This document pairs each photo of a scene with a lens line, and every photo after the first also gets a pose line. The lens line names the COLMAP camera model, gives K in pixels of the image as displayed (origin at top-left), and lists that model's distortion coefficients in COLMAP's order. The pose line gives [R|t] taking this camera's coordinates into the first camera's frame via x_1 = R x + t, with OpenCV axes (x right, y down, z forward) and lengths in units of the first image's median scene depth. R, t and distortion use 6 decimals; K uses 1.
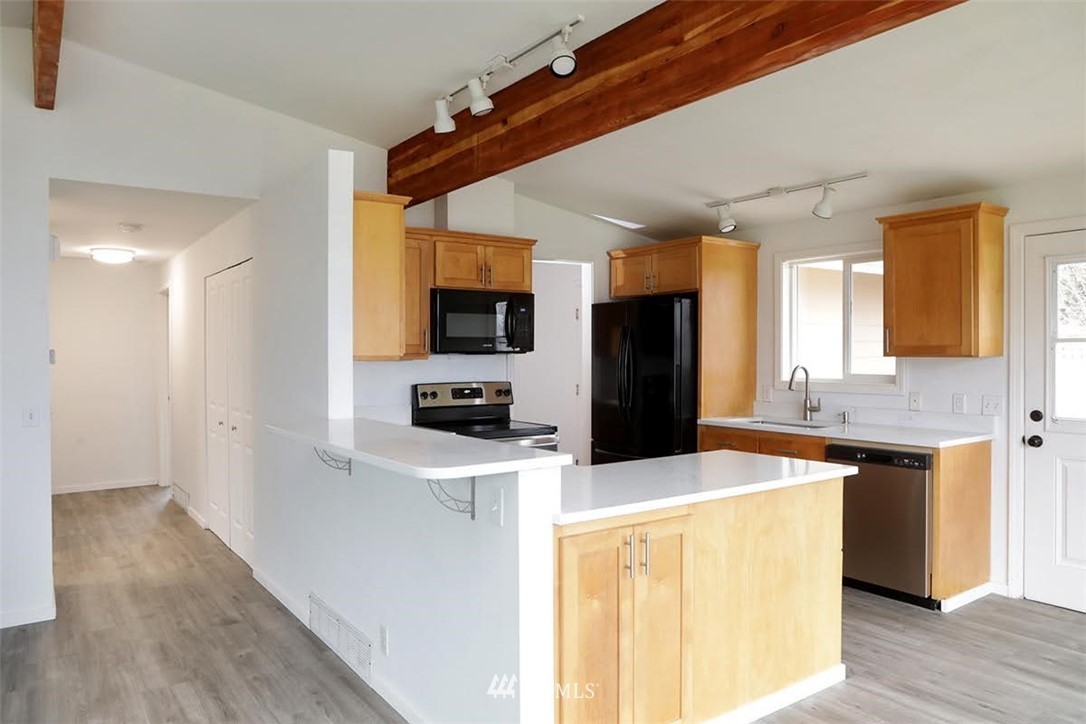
lens RADIAL K [[746.3, 0, 542.7], [0, 746.3, 359.3], [0, 0, 1]] dist [-0.045534, 0.007768]
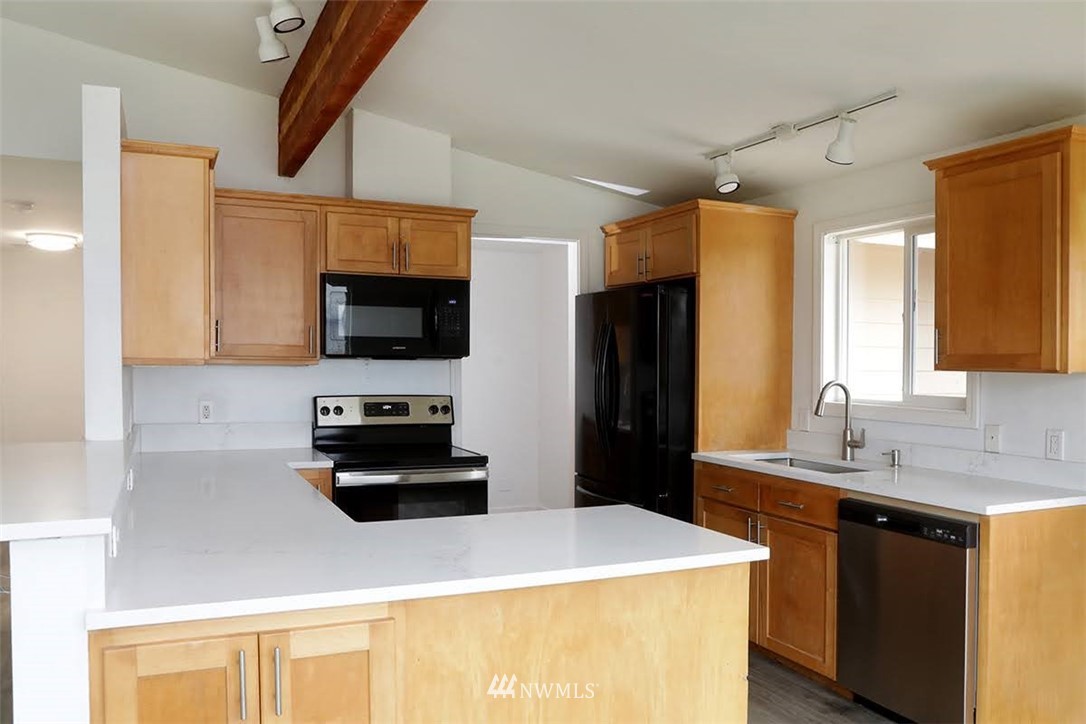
lens RADIAL K [[849.9, 0, 535.5], [0, 849.9, 371.1], [0, 0, 1]] dist [-0.054415, 0.034187]
pose [[0.981451, 0.015741, -0.191064, 0.244836], [-0.014912, 0.999872, 0.005777, -0.001775], [0.191130, -0.002821, 0.981561, 0.181776]]
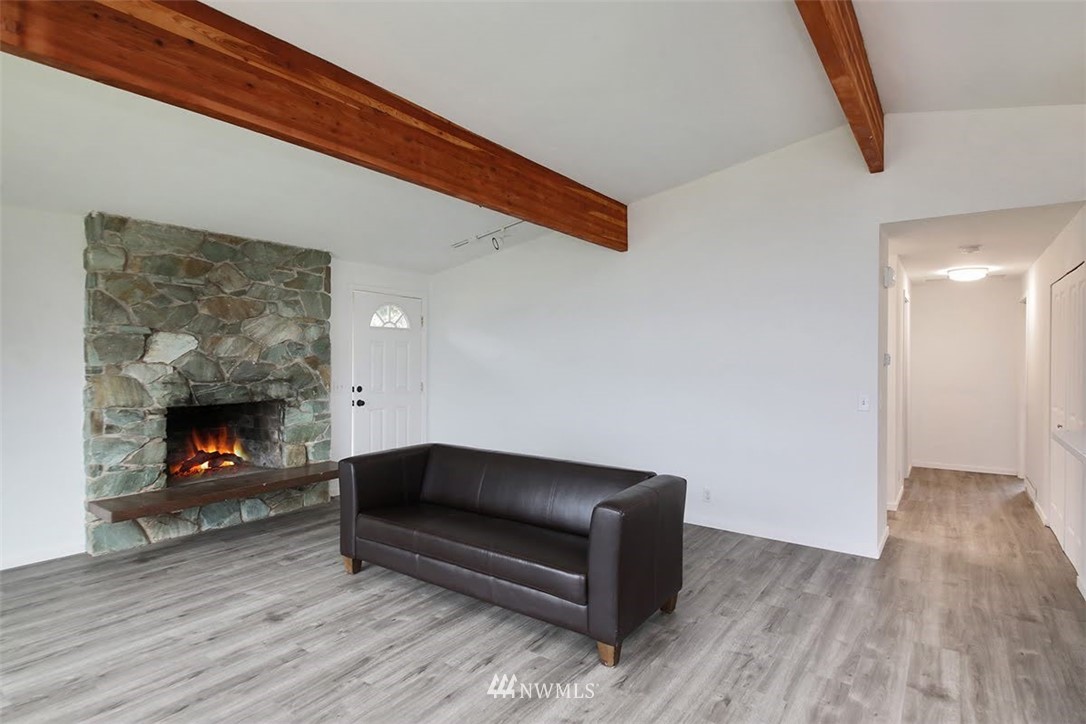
lens RADIAL K [[566.0, 0, 539.2], [0, 566.0, 354.4], [0, 0, 1]] dist [0.011114, -0.011813]
pose [[0.322275, 0.005120, -0.946632, 0.082825], [-0.014719, 0.999892, 0.000397, -0.002944], [0.946532, 0.013806, 0.322315, 0.073920]]
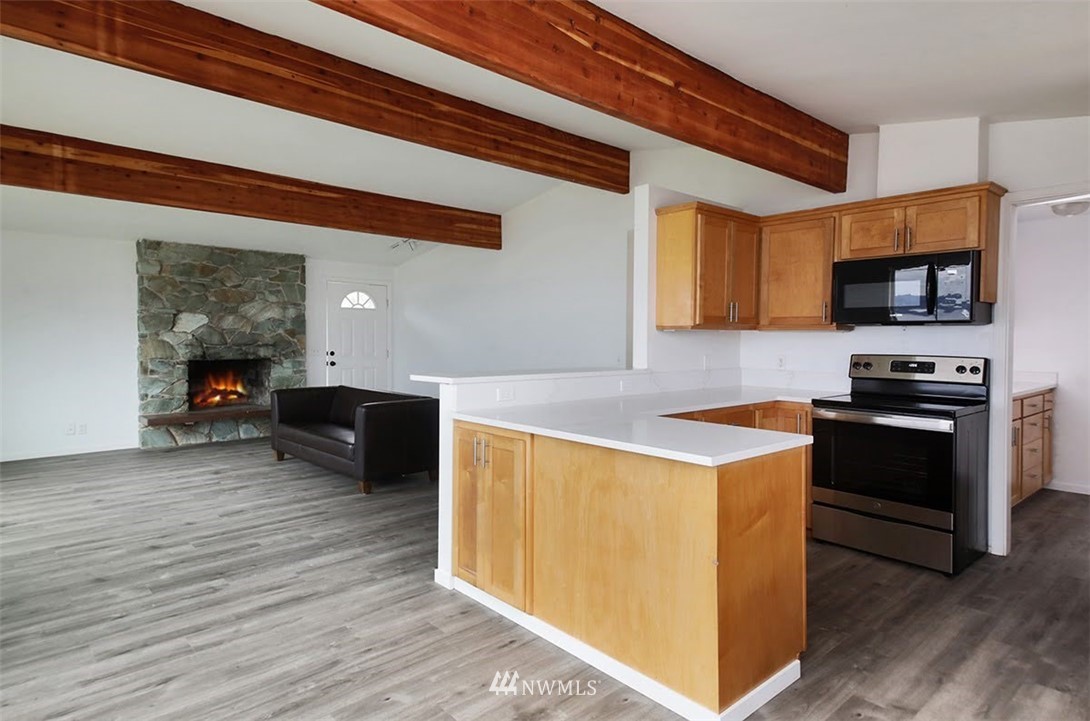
lens RADIAL K [[612.1, 0, 527.6], [0, 612.1, 344.2], [0, 0, 1]] dist [0.058838, -0.006332]
pose [[0.111701, 0.019233, -0.993556, 0.695681], [-0.014095, 0.999743, 0.017768, 0.010943], [0.993642, 0.012020, 0.111944, 0.485384]]
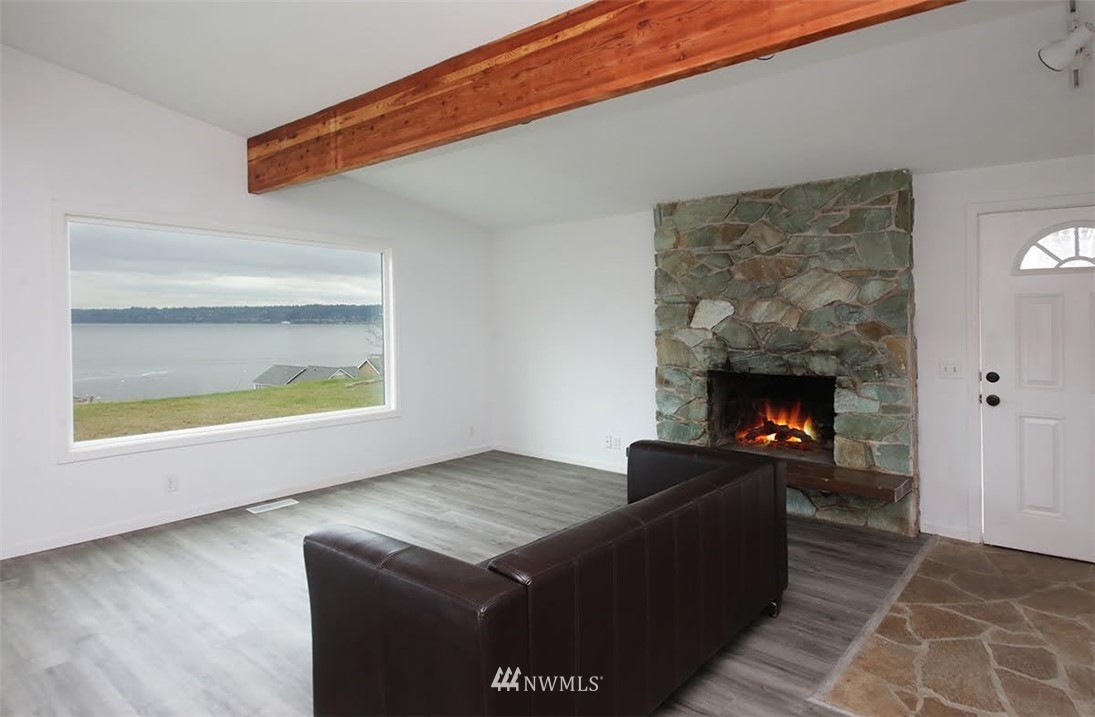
lens RADIAL K [[625.0, 0, 551.1], [0, 625.0, 326.9], [0, 0, 1]] dist [0.047935, -0.001559]
pose [[-0.969146, 0.005983, -0.246414, -0.462023], [0.001677, 0.999842, 0.017680, -0.002154], [0.246481, 0.016721, -0.969003, 0.781486]]
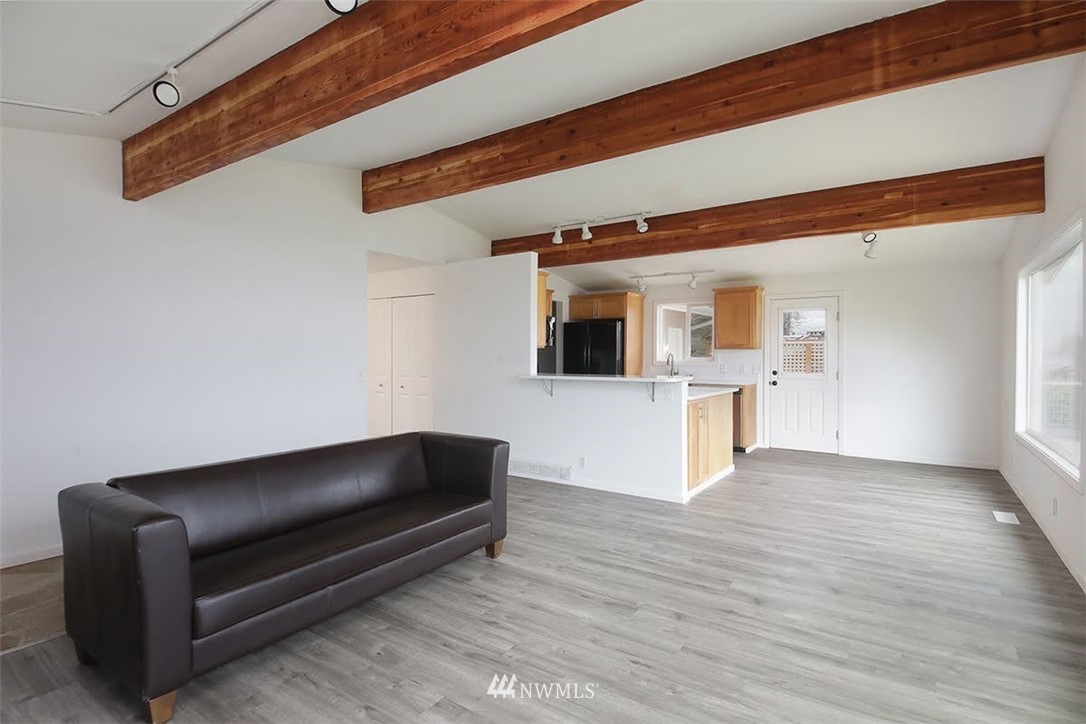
lens RADIAL K [[537.2, 0, 538.7], [0, 537.2, 361.7], [0, 0, 1]] dist [0.012854, -0.002694]
pose [[0.942558, -0.002051, 0.334037, -0.593252], [0.000378, 0.999987, 0.005074, 0.026346], [-0.334043, -0.004656, 0.942546, -0.384635]]
